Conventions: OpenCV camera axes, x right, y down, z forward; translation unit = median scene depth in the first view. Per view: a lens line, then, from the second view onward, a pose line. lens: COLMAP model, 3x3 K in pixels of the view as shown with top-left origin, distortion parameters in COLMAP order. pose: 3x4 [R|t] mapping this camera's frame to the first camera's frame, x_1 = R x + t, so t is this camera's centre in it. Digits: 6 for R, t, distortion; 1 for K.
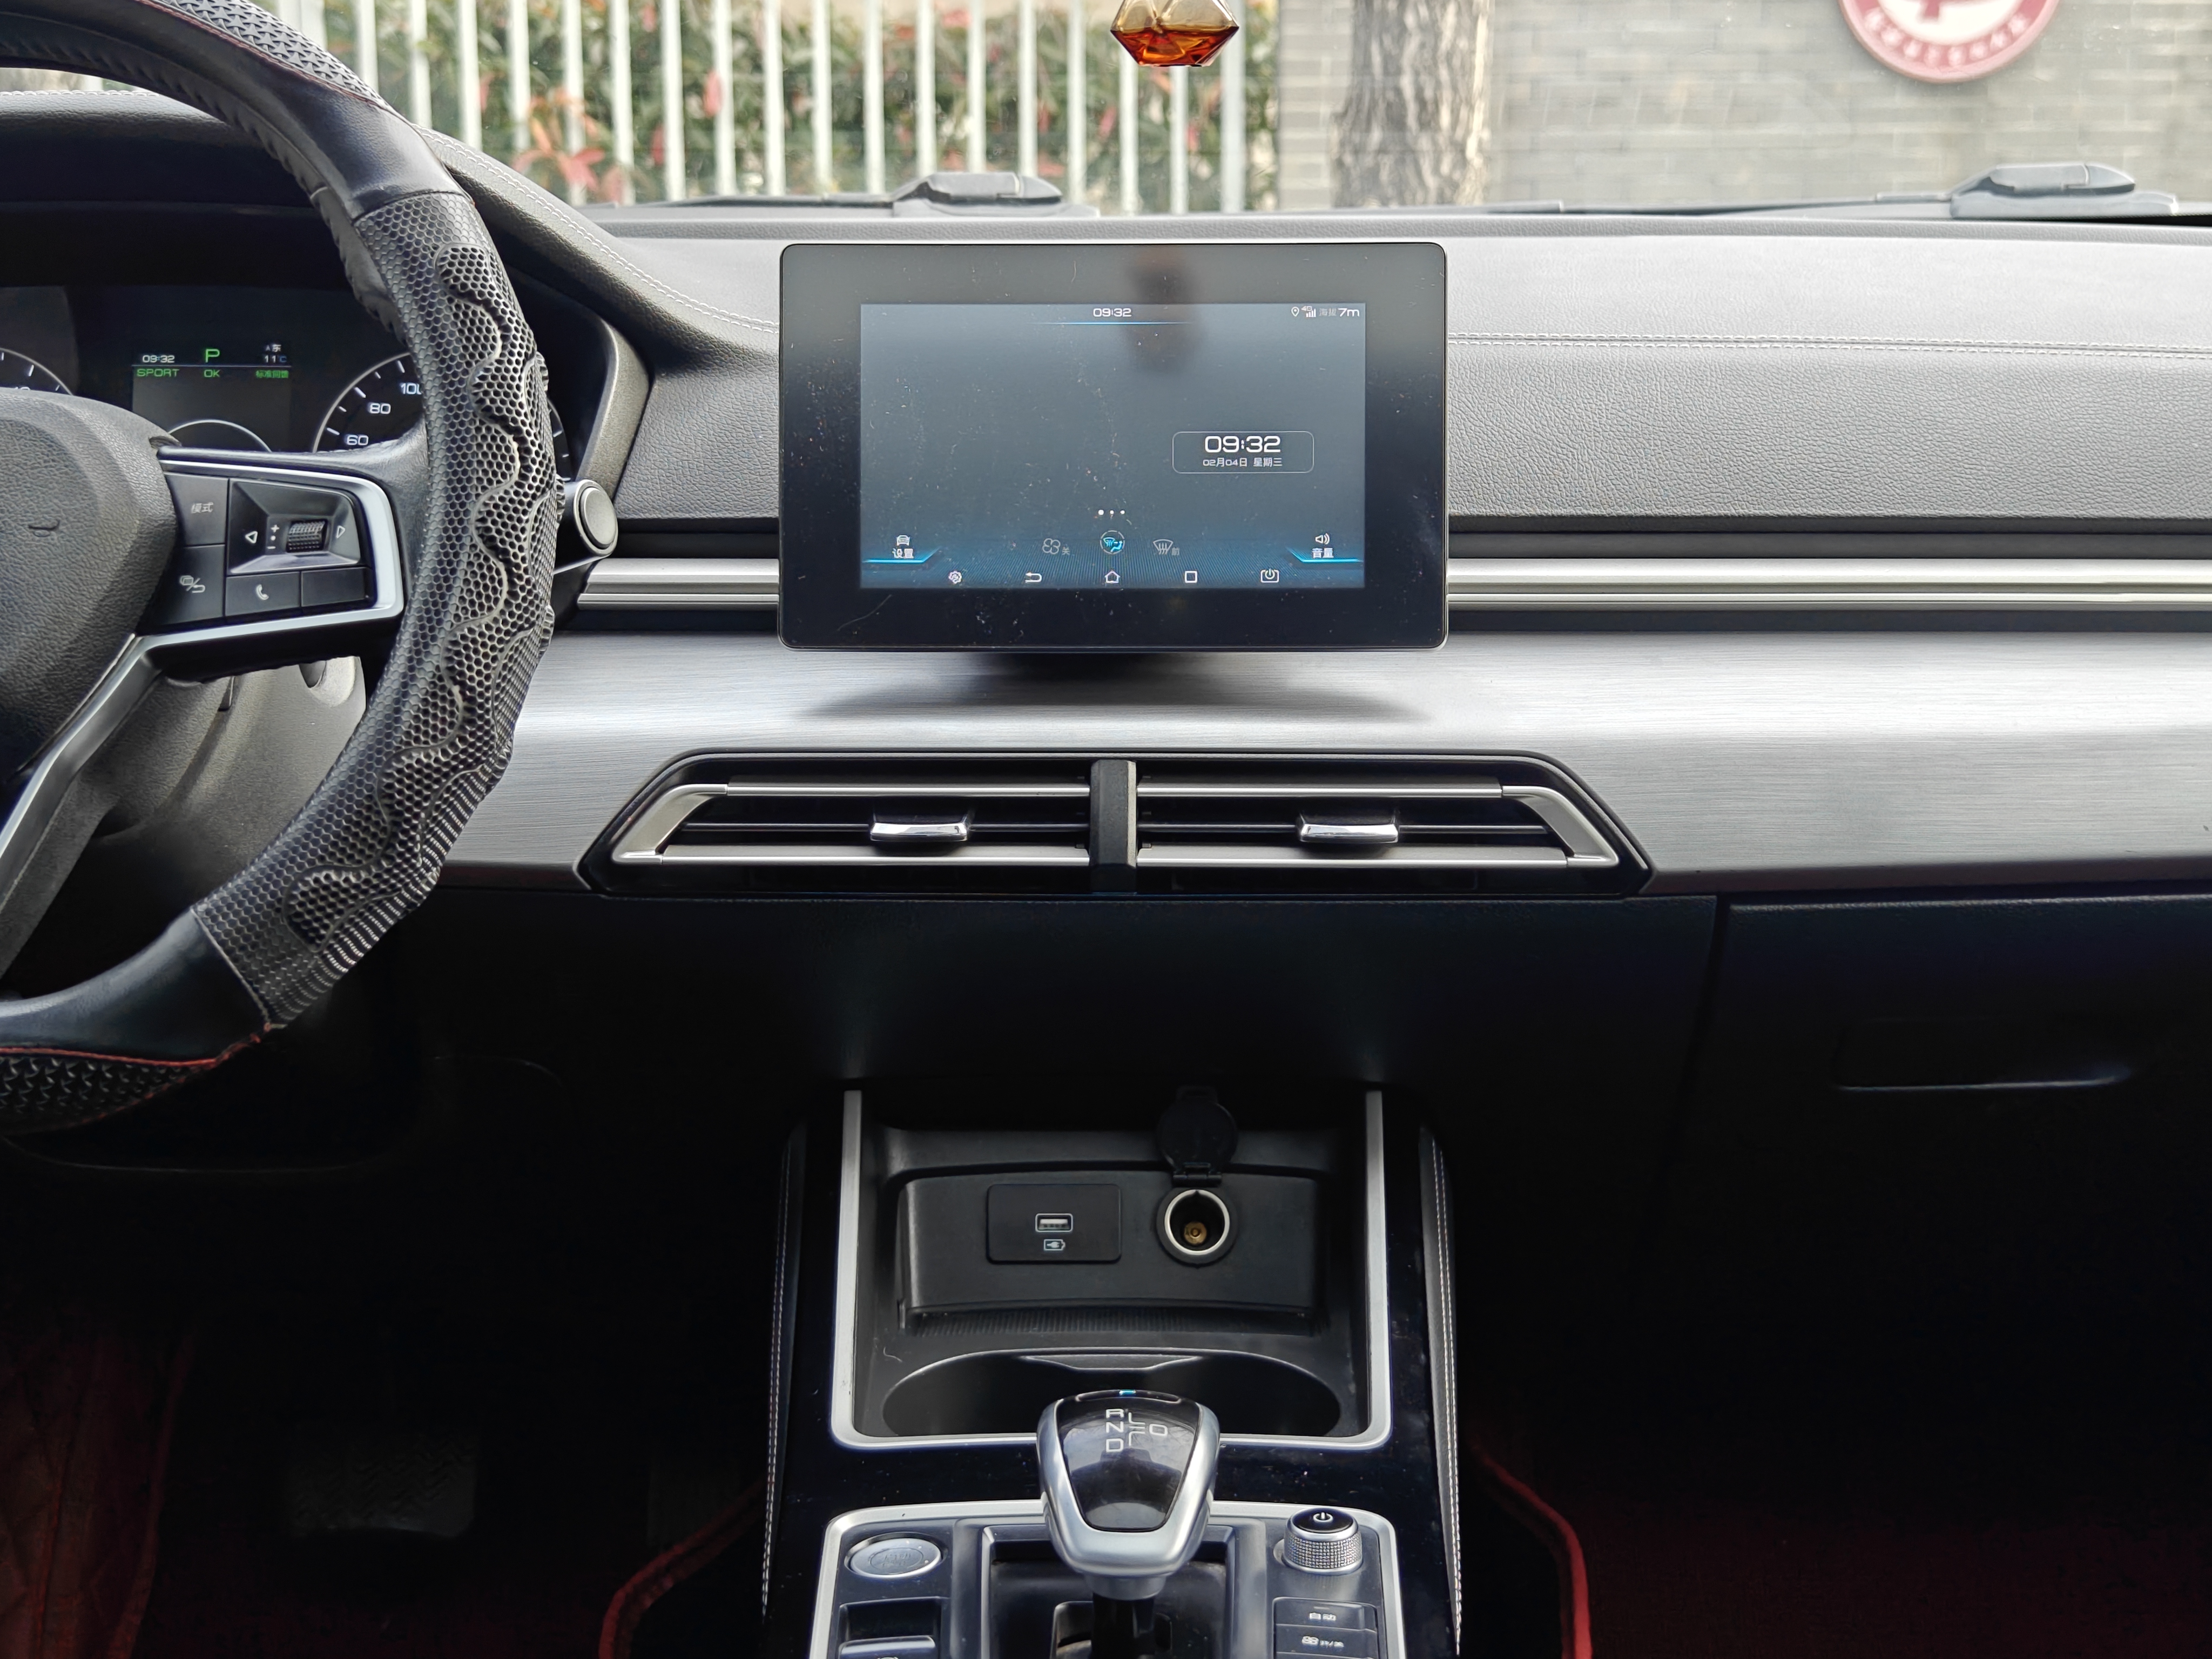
lens RADIAL K [[3104.8, 0, 1071.2], [0, 3104.8, 885.8], [0, 0, 1]] dist [0.055946, 0.000000]
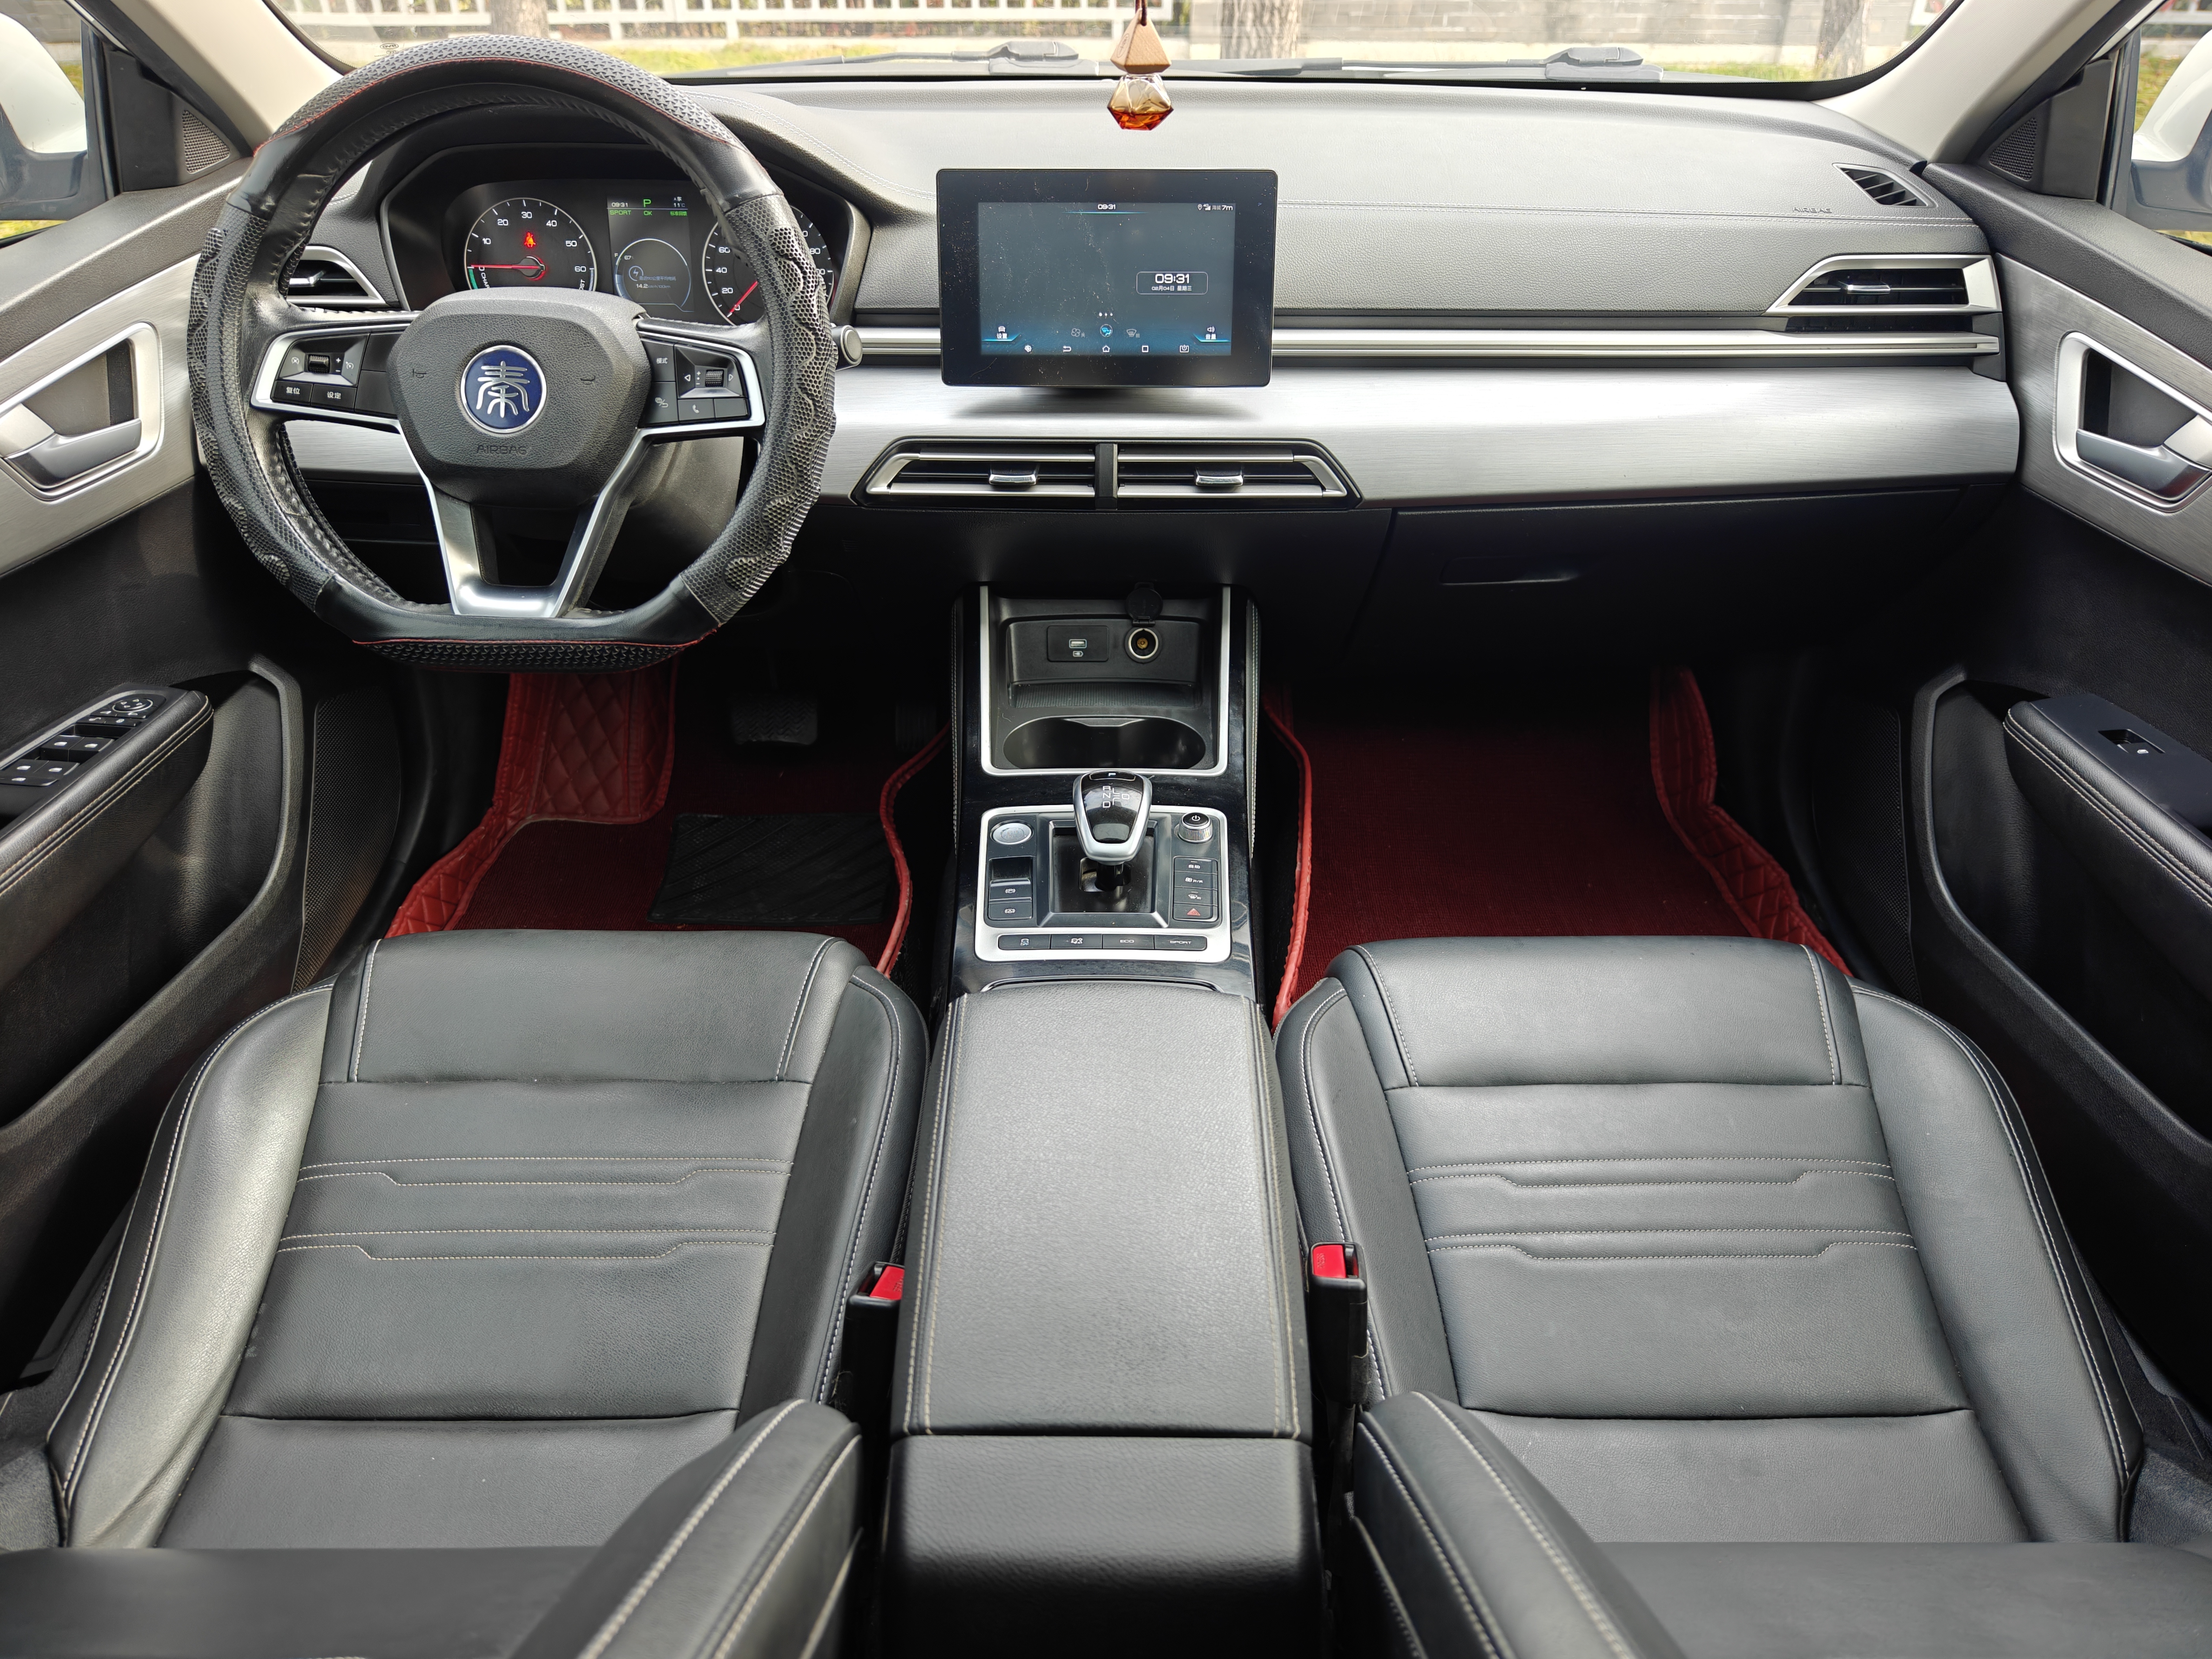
lens RADIAL K [[1497.8, 0, 1091.9], [0, 1497.8, 813.8], [0, 0, 1]] dist [0.018196, -0.012195]
pose [[0.999972, -0.003533, 0.006530, -0.003479], [0.000998, 0.935513, 0.353291, -0.161010], [-0.007358, -0.353275, 0.935491, -0.024598]]
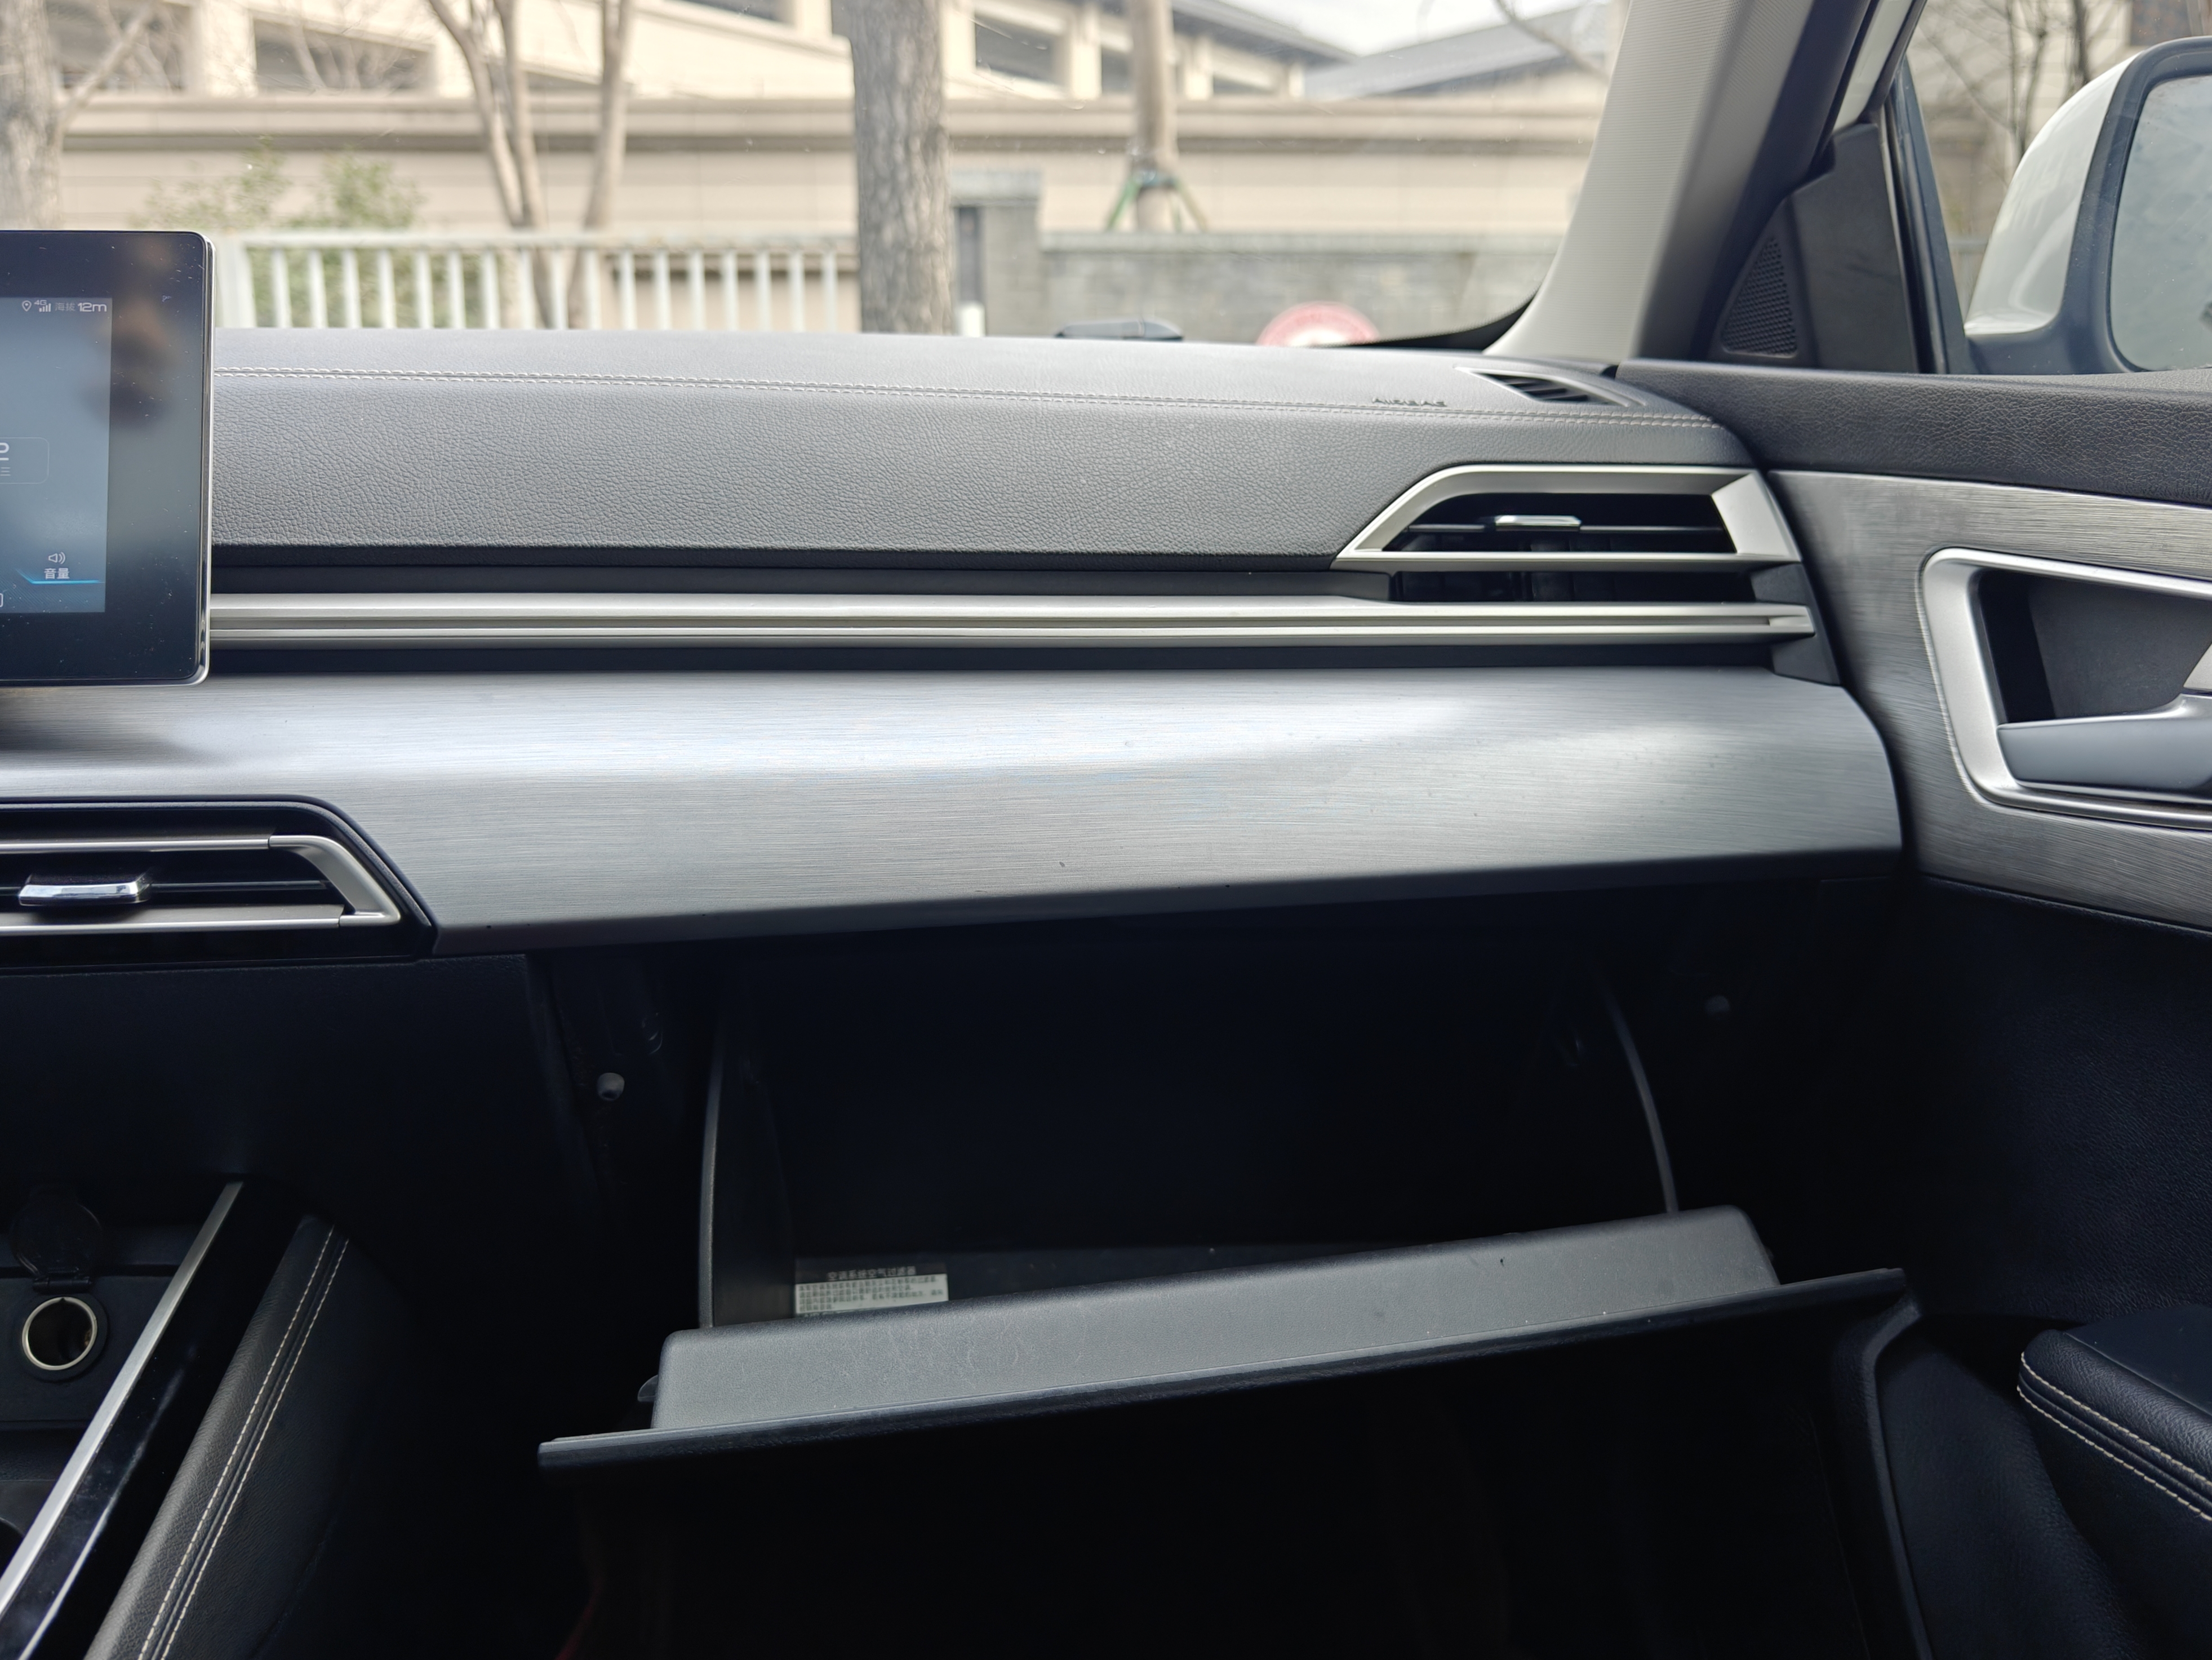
lens RADIAL K [[1853.6, 0, 1128.8], [0, 1853.6, 848.9], [0, 0, 1]] dist [-0.012439, -0.003815]
pose [[0.992460, -0.021610, 0.120649, 0.311386], [0.030099, 0.997164, -0.068984, 0.014581], [-0.118816, 0.072095, 0.990295, 0.449909]]
